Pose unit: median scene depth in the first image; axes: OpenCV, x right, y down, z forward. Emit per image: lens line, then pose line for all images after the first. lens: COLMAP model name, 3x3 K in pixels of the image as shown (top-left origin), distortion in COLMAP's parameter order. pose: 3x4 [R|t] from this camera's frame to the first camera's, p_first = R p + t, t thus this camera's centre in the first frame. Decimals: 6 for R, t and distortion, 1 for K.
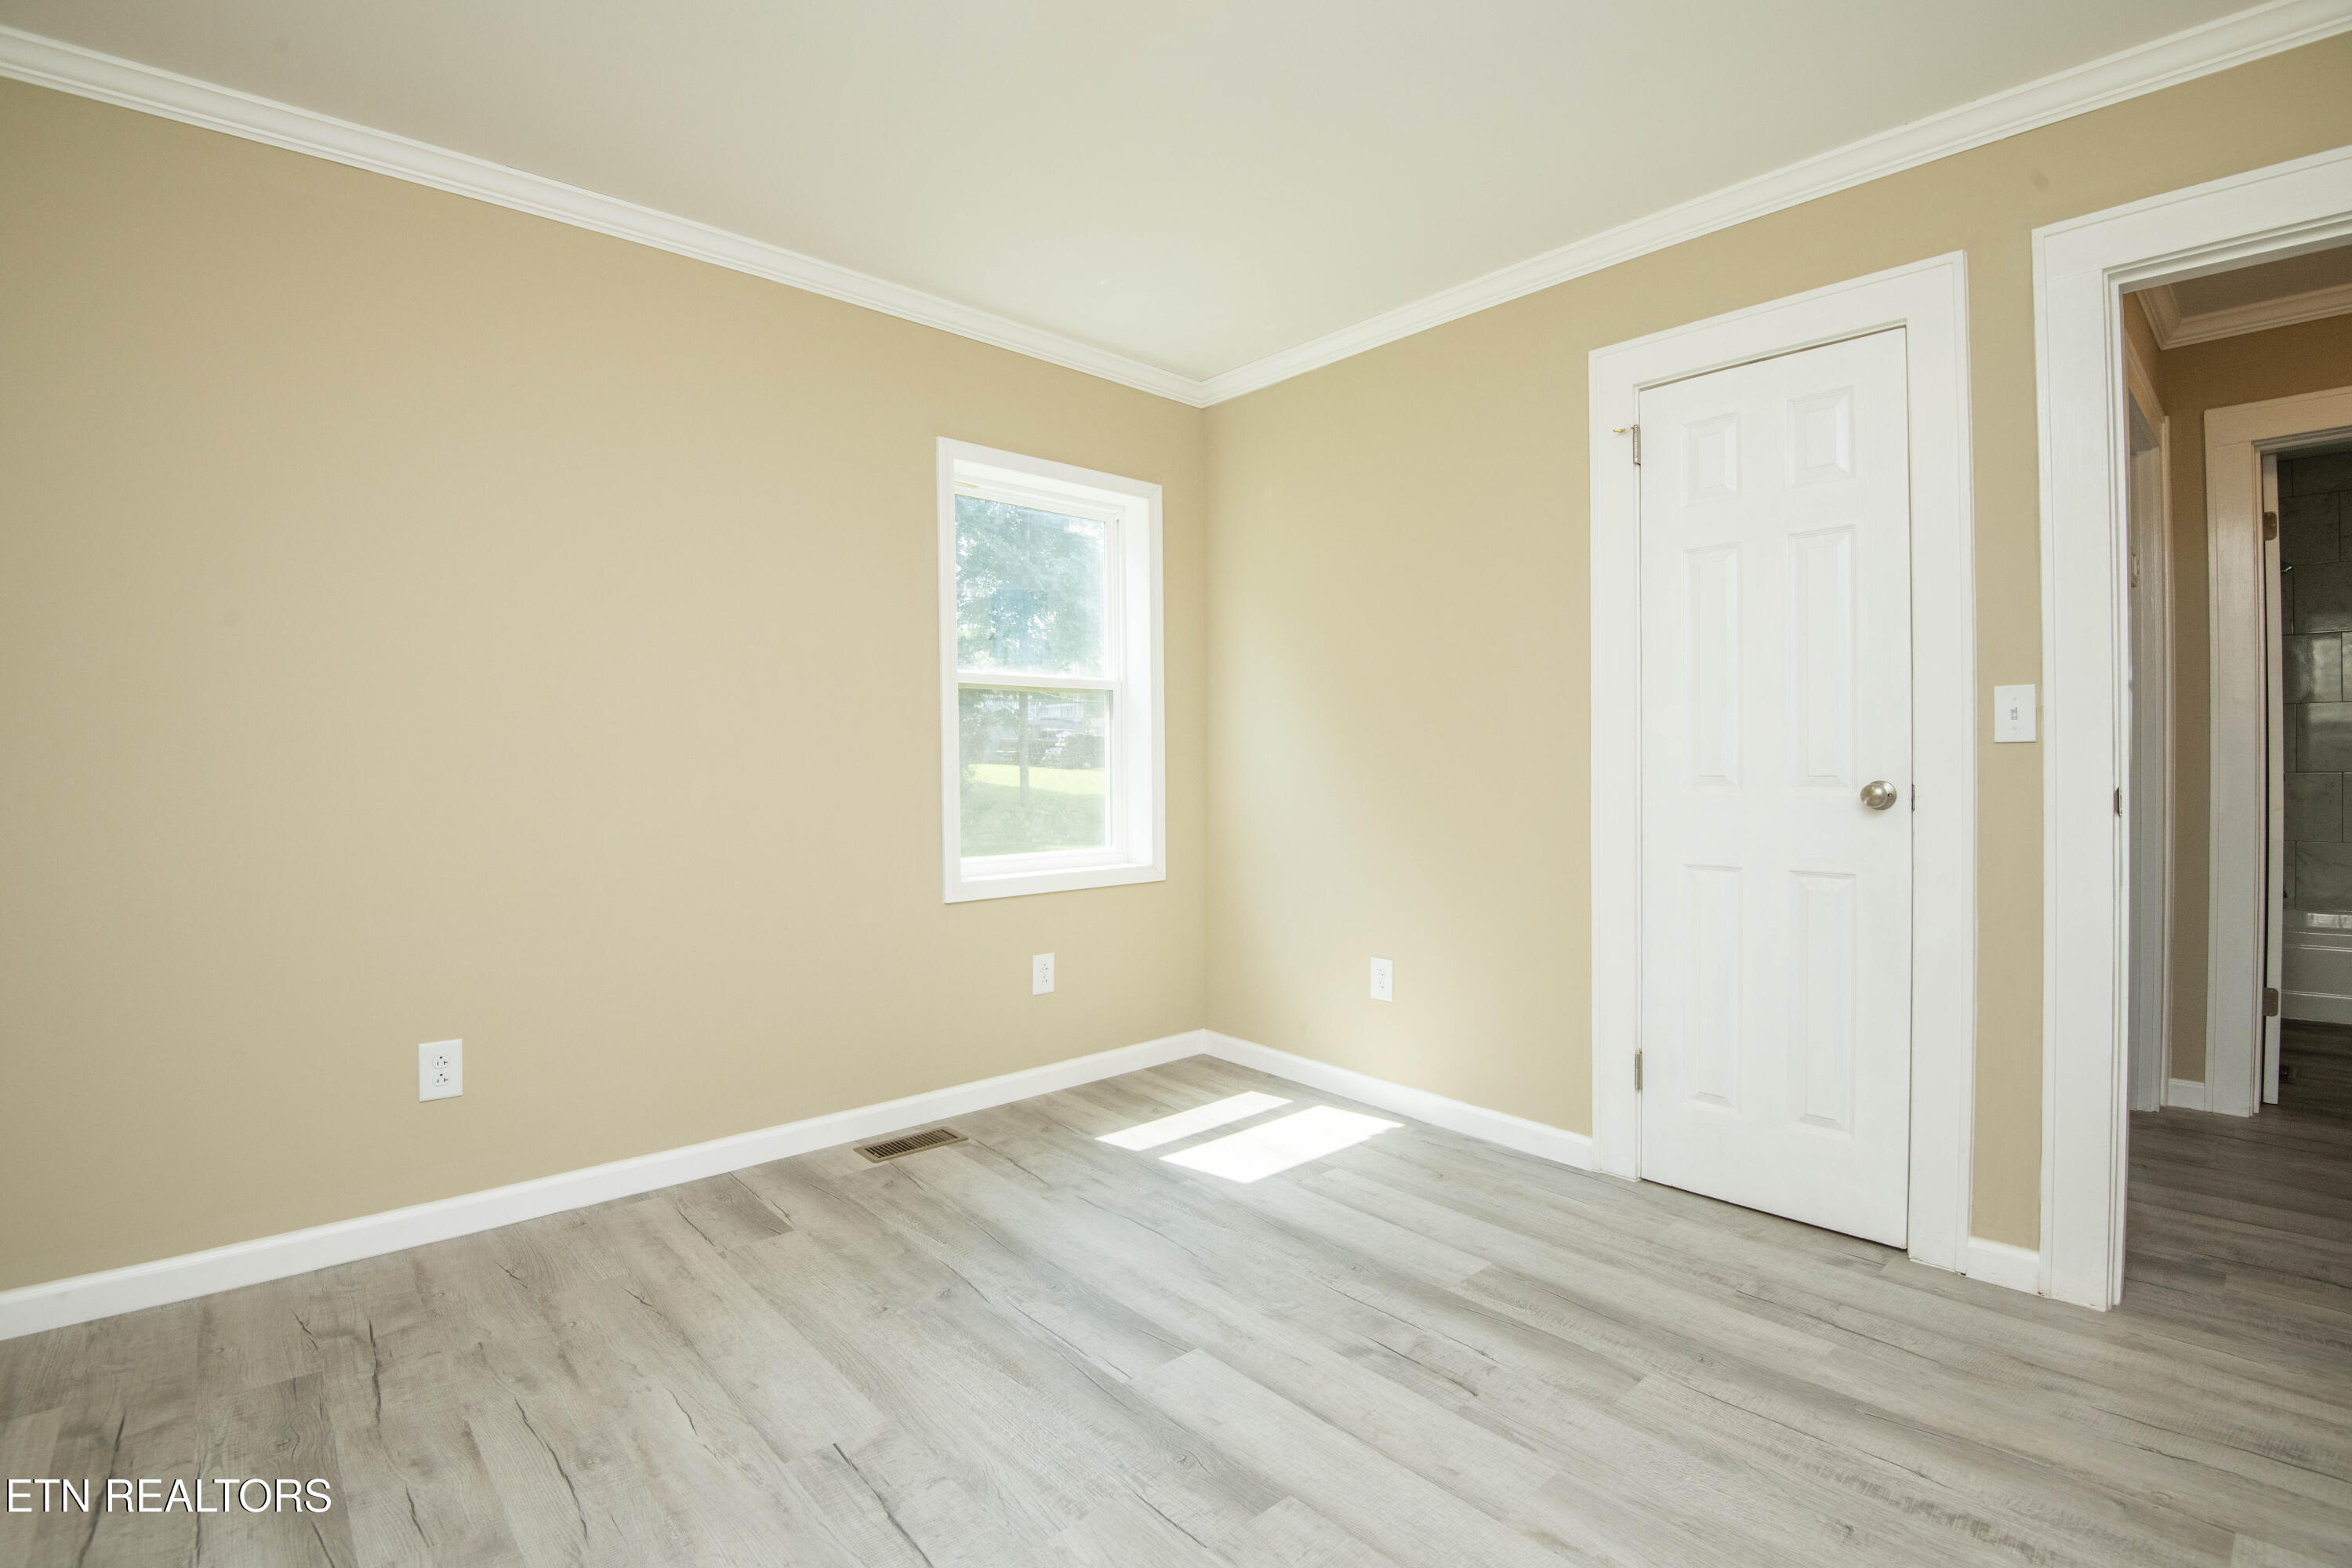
lens RADIAL K [[1088.1, 0, 1184.6], [0, 1088.1, 776.4], [0, 0, 1]] dist [-0.011210, -0.019691]
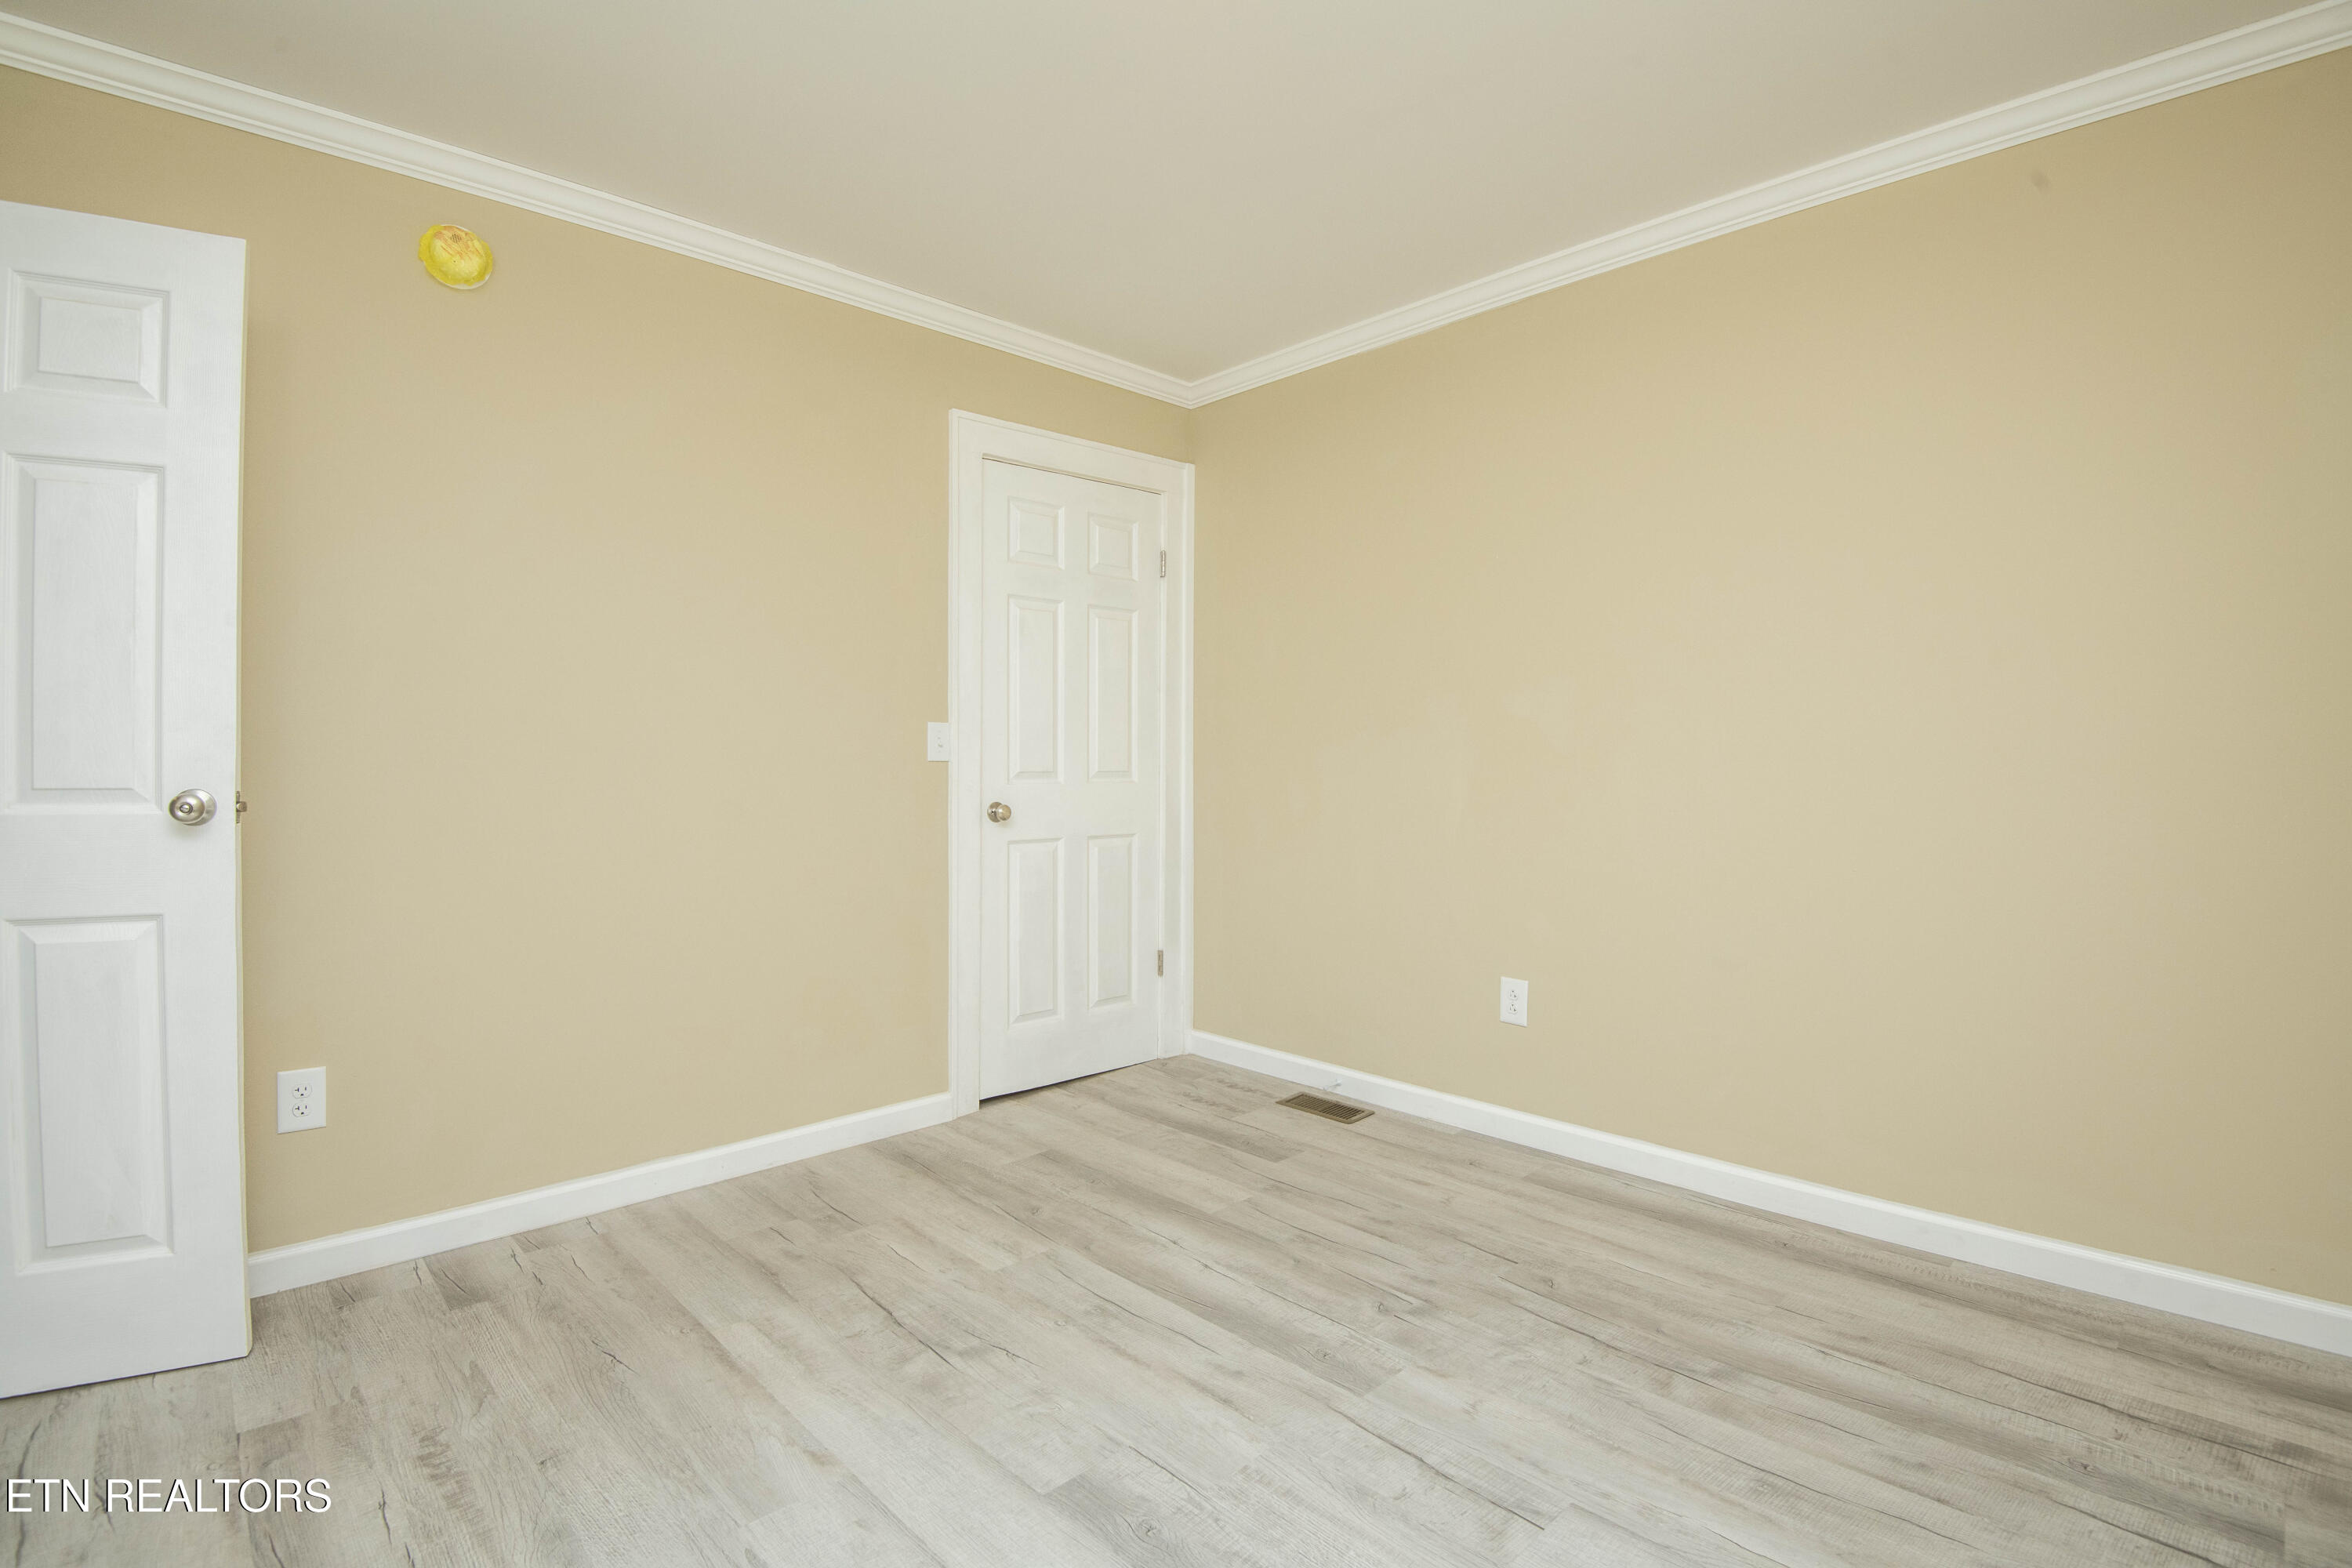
lens RADIAL K [[1088.1, 0, 1184.6], [0, 1088.1, 776.4], [0, 0, 1]] dist [-0.011210, -0.019691]
pose [[-0.999571, 0.003148, -0.029107, -0.004915], [0.002623, 0.999833, 0.018066, -0.012346], [0.029159, 0.017982, -0.999413, 1.404828]]
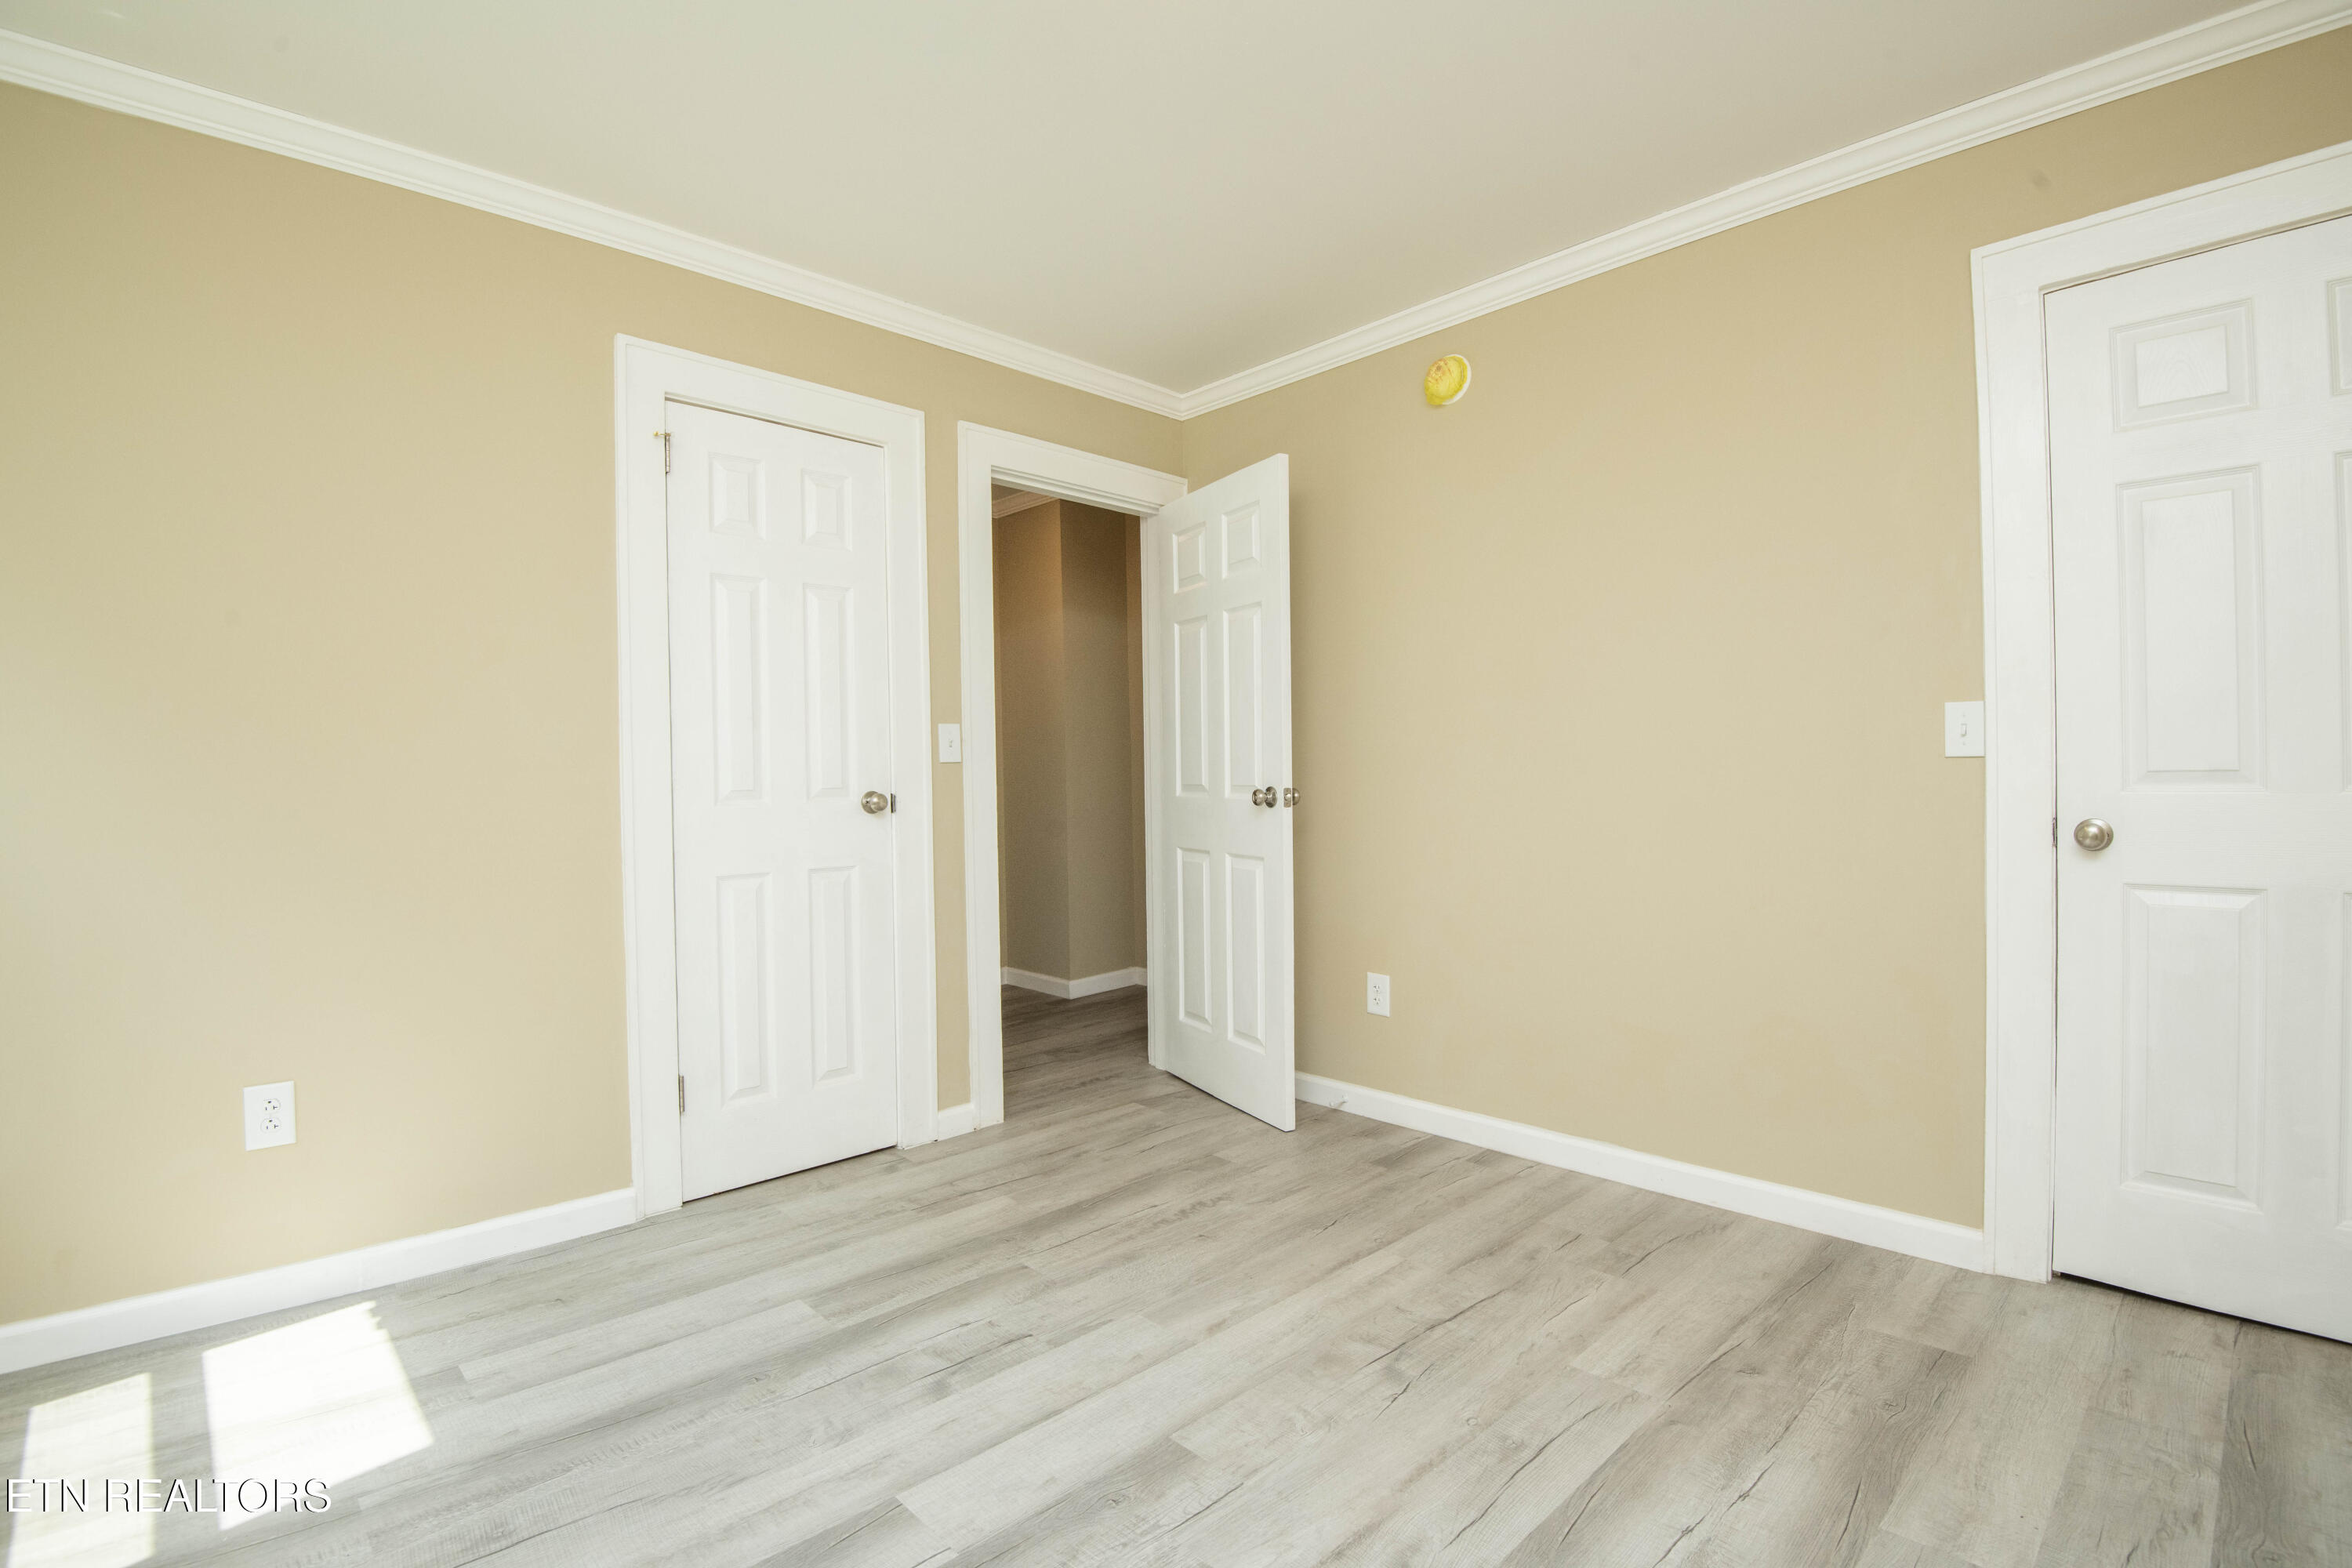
lens RADIAL K [[1088.1, 0, 1184.6], [0, 1088.1, 776.4], [0, 0, 1]] dist [-0.011210, -0.019691]
pose [[-0.028194, -0.000723, 0.999602, -0.710669], [0.022719, 0.999741, 0.001364, -0.006973], [-0.999344, 0.022748, -0.028171, 0.705129]]
